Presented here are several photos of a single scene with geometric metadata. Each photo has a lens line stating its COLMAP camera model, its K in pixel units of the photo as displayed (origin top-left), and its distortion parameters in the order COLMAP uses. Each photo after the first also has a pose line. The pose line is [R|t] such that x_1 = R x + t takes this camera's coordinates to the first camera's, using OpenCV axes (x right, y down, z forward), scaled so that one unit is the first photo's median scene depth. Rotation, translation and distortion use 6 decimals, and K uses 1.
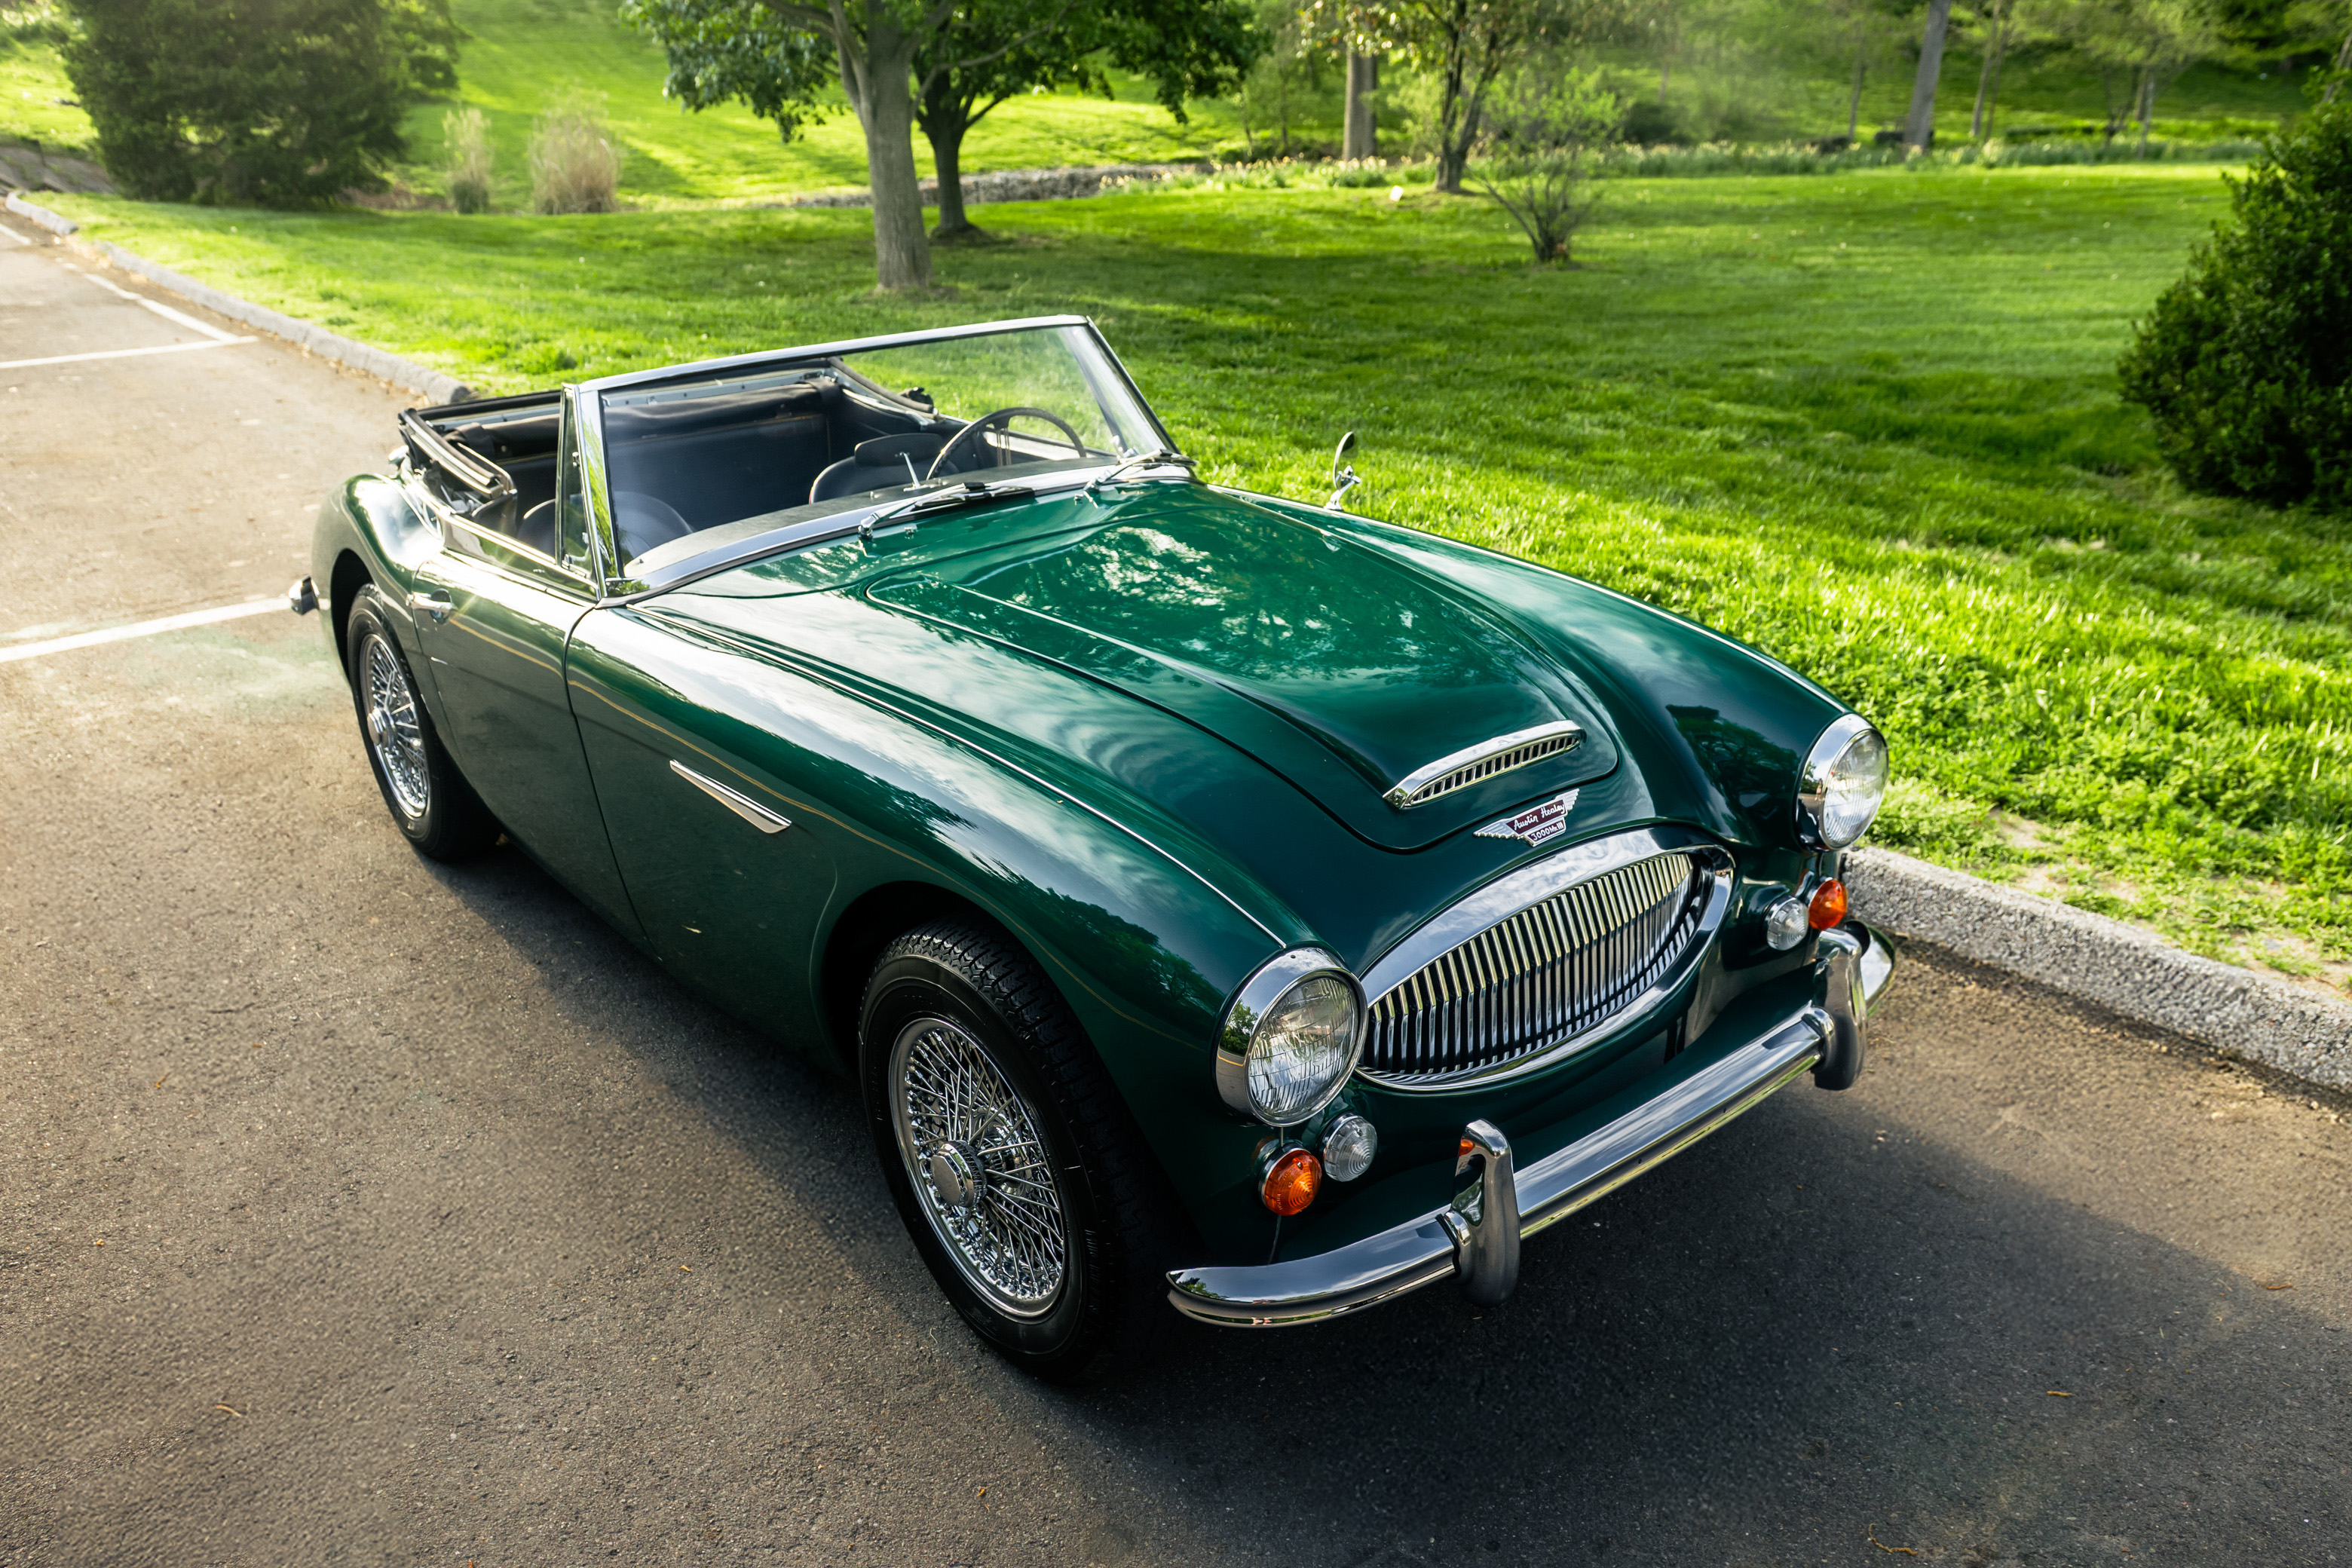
lens RADIAL K [[1868.8, 0, 1189.3], [0, 1868.8, 754.4], [0, 0, 1]] dist [-0.075333, 0.055862]
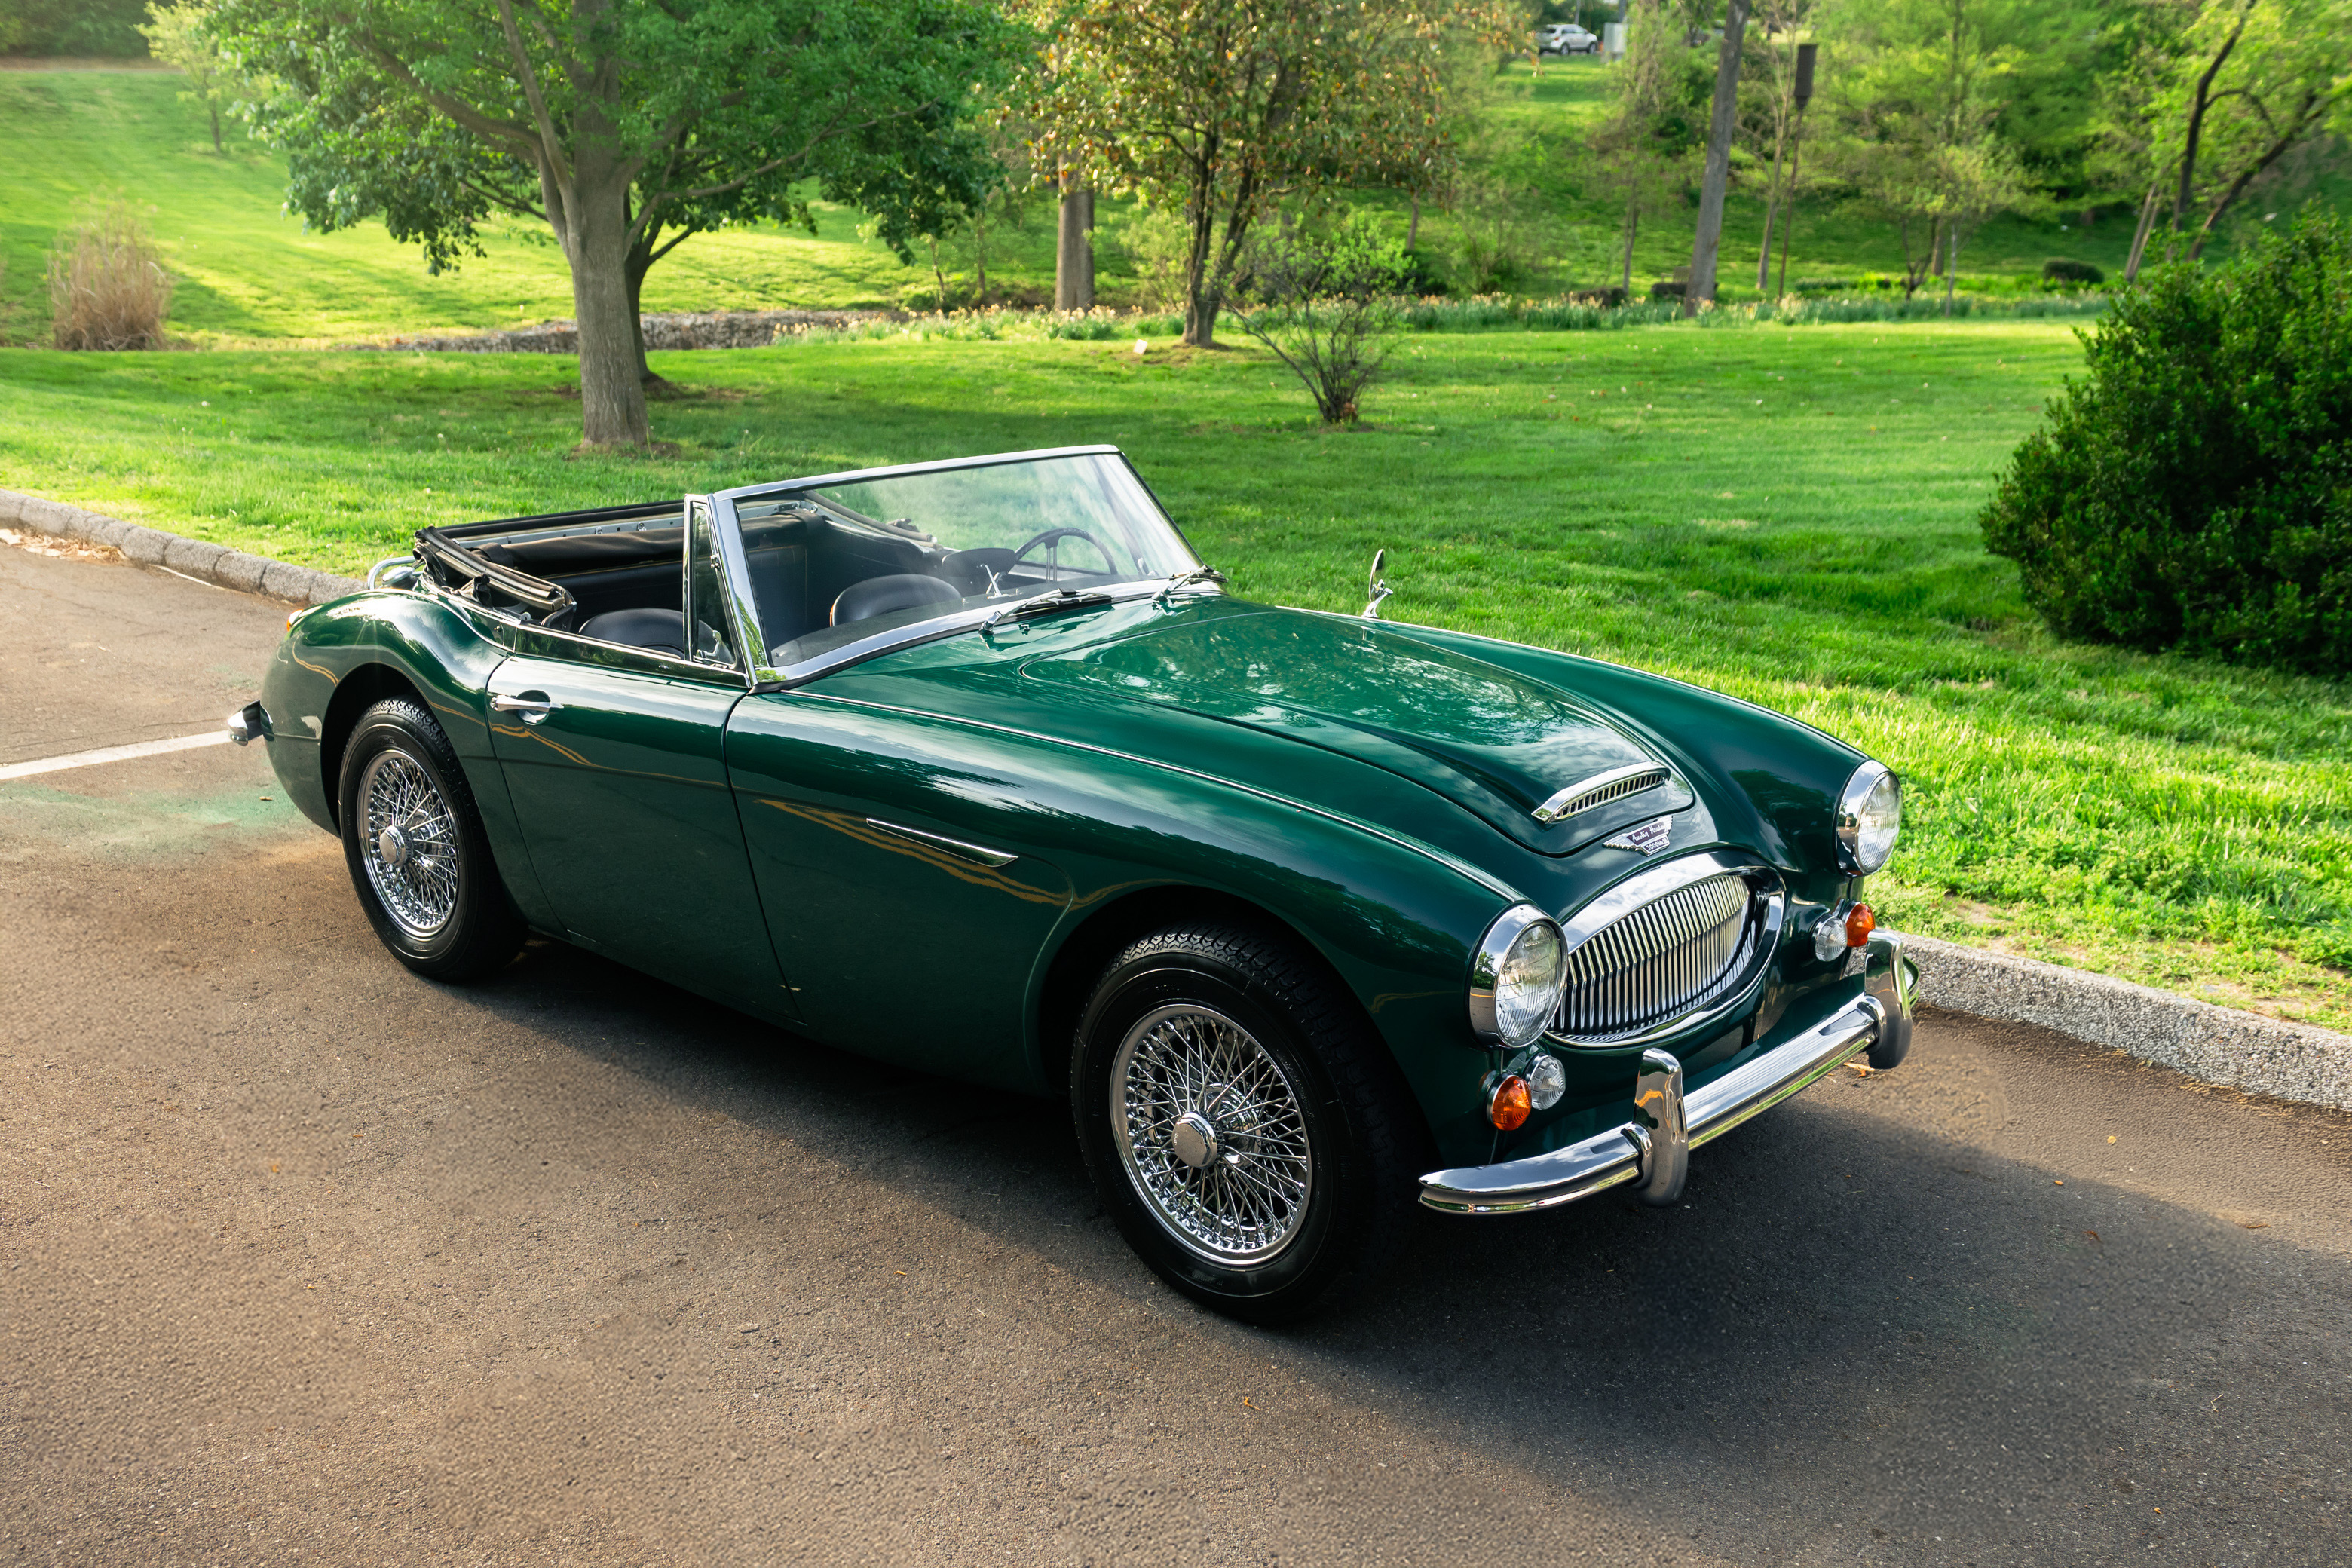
lens RADIAL K [[2271.7, 0, 1185.2], [0, 2271.7, 722.0], [0, 0, 1]] dist [0.005632, 0.000000]
pose [[0.989425, -0.007417, 0.144856, -0.102787], [0.026154, 0.991445, -0.127877, 0.045027], [-0.142669, 0.130314, 0.981154, -0.134036]]
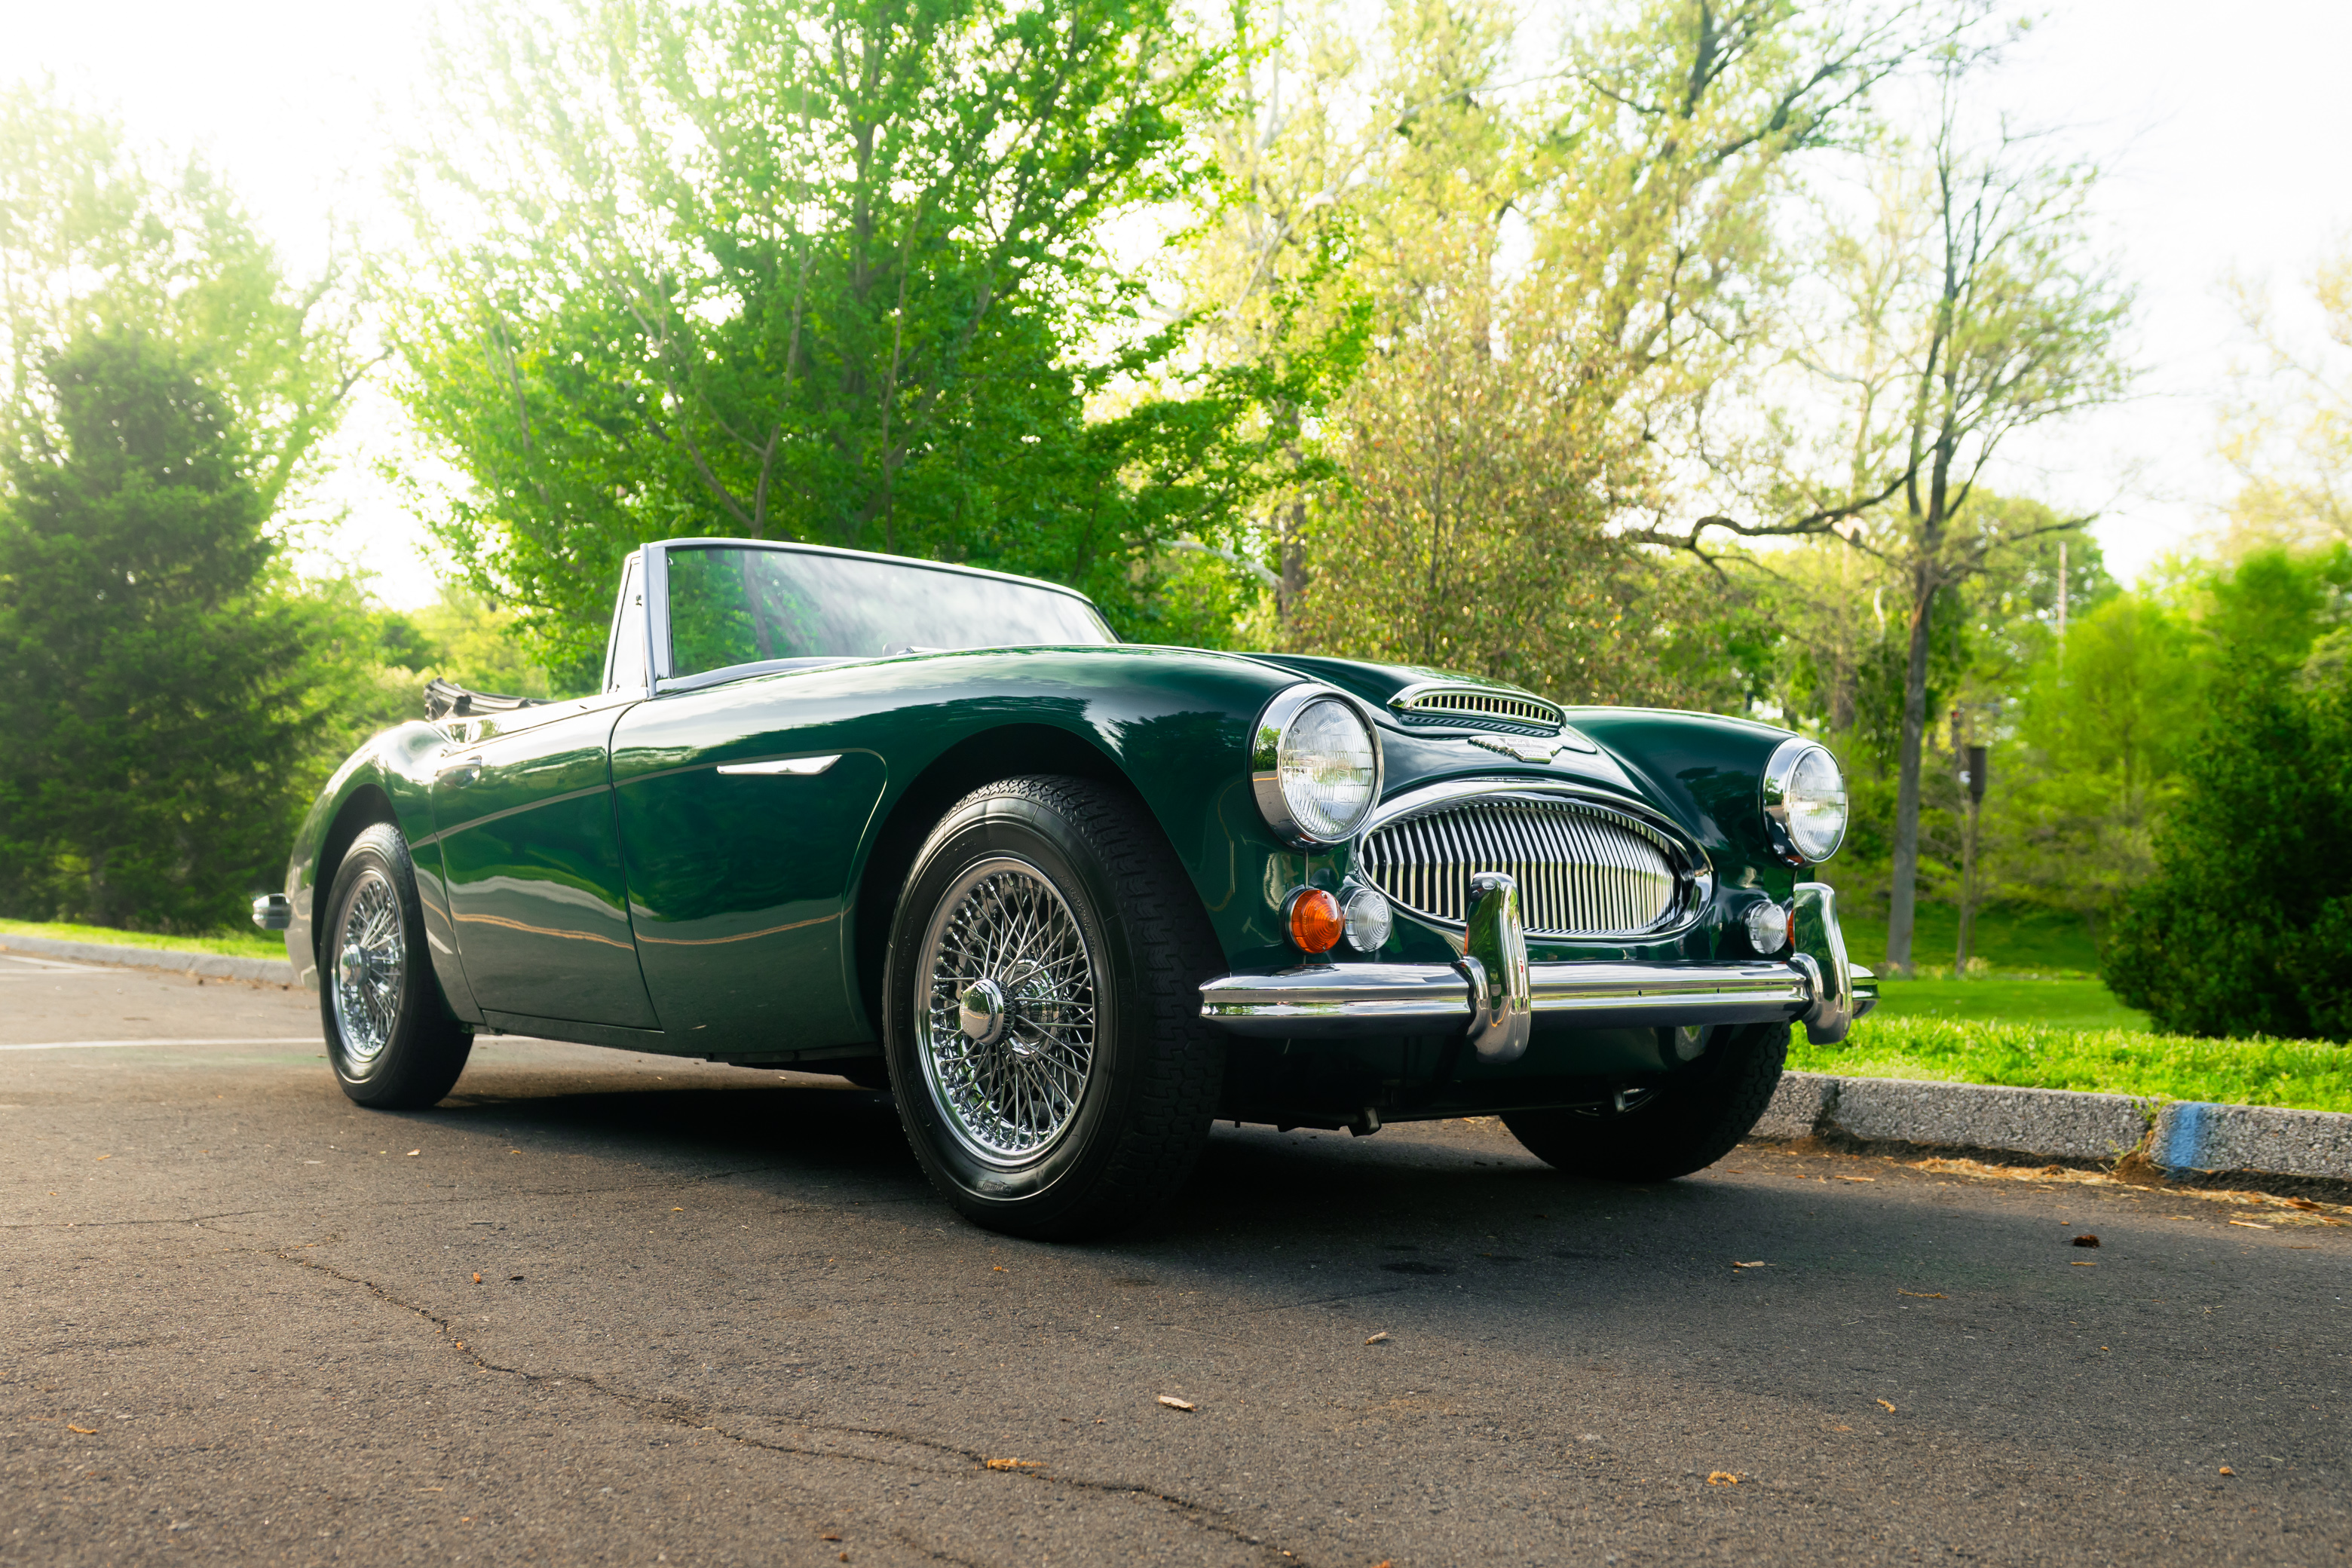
lens RADIAL K [[2089.9, 0, 1172.3], [0, 2089.9, 742.6], [0, 0, 1]] dist [-0.035296, 0.053730]
pose [[0.999160, 0.035719, 0.020098, -0.015125], [-0.023718, 0.903847, -0.427199, 0.178254], [-0.033425, 0.426363, 0.903934, -0.036114]]
